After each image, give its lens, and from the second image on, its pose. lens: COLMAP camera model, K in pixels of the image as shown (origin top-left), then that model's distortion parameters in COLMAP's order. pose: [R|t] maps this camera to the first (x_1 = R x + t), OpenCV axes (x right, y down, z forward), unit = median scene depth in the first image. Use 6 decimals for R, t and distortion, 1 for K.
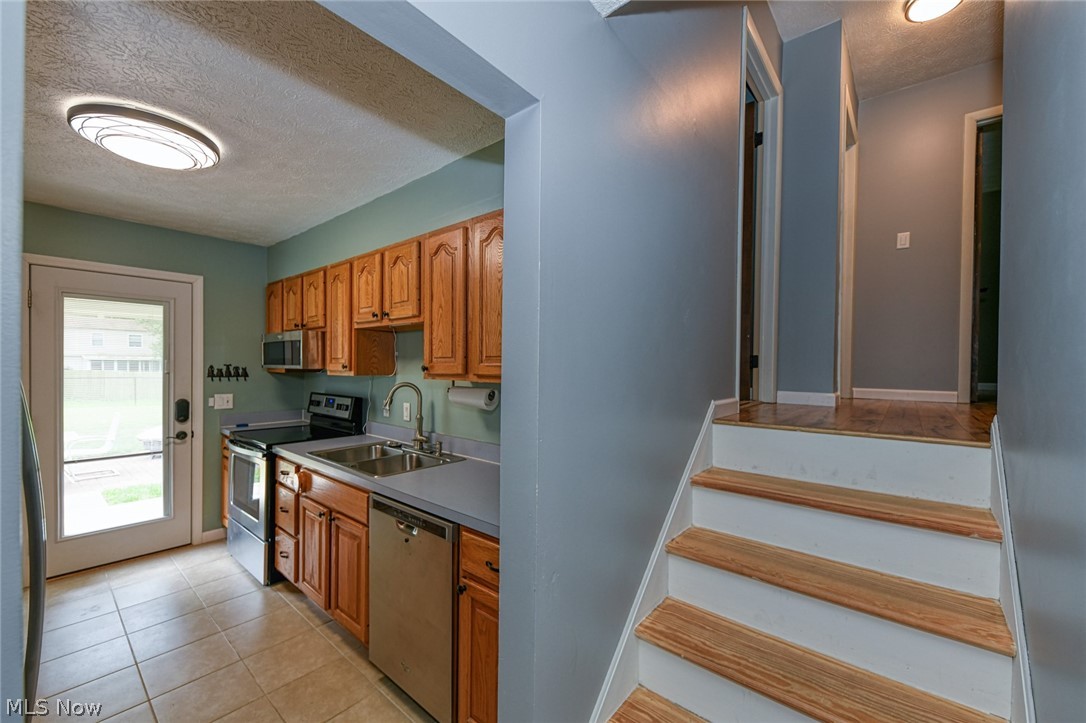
lens RADIAL K [[433.7, 0, 539.8], [0, 433.7, 368.9], [0, 0, 1]] dist [0.013890, -0.007540]
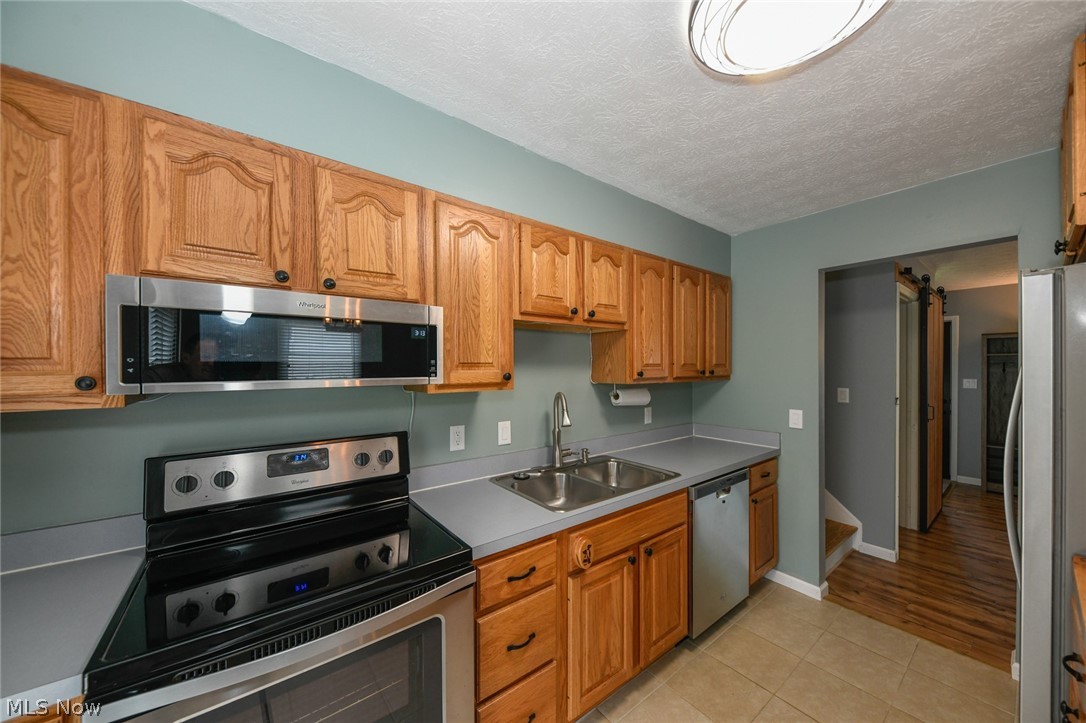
lens RADIAL K [[376.3, 0, 544.2], [0, 376.3, 369.4], [0, 0, 1]] dist [0.001864, -0.003203]
pose [[0.205652, -0.010430, 0.978570, -0.819474], [0.017491, 0.999823, 0.006981, -0.015562], [-0.978469, 0.015680, 0.205798, 0.688068]]
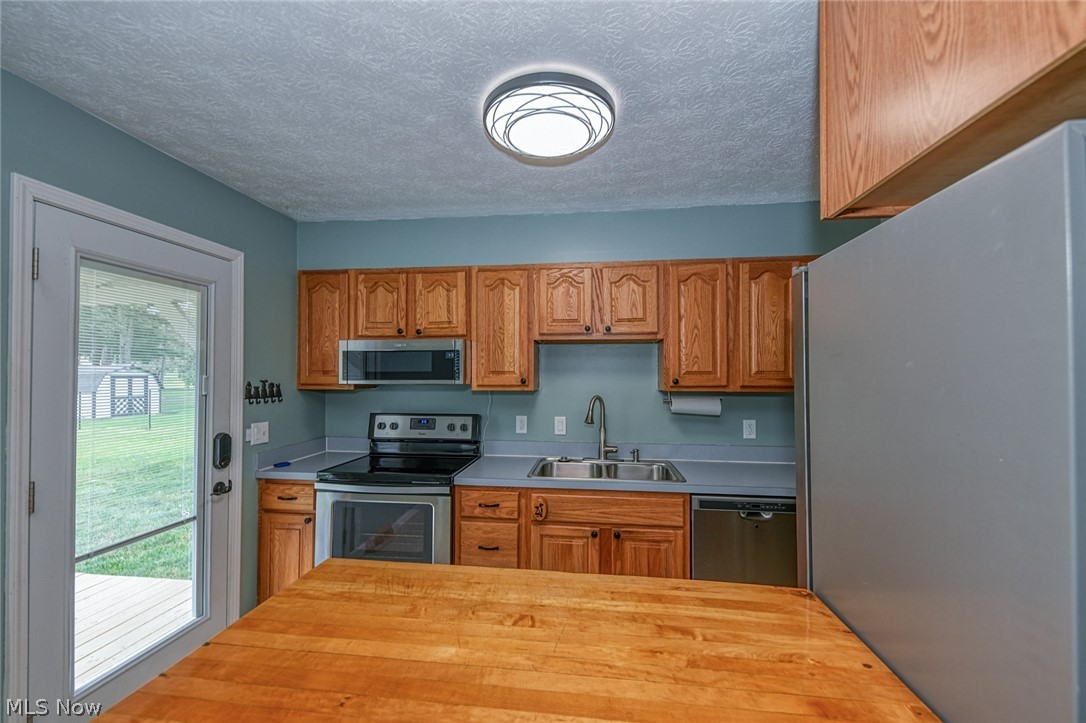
lens RADIAL K [[433.7, 0, 539.8], [0, 433.7, 368.9], [0, 0, 1]] dist [0.013890, -0.007540]
pose [[0.835408, 0.000593, 0.549629, -0.769910], [0.011513, 0.999761, -0.018577, -0.010956], [-0.549509, 0.021847, 0.835202, 0.173452]]
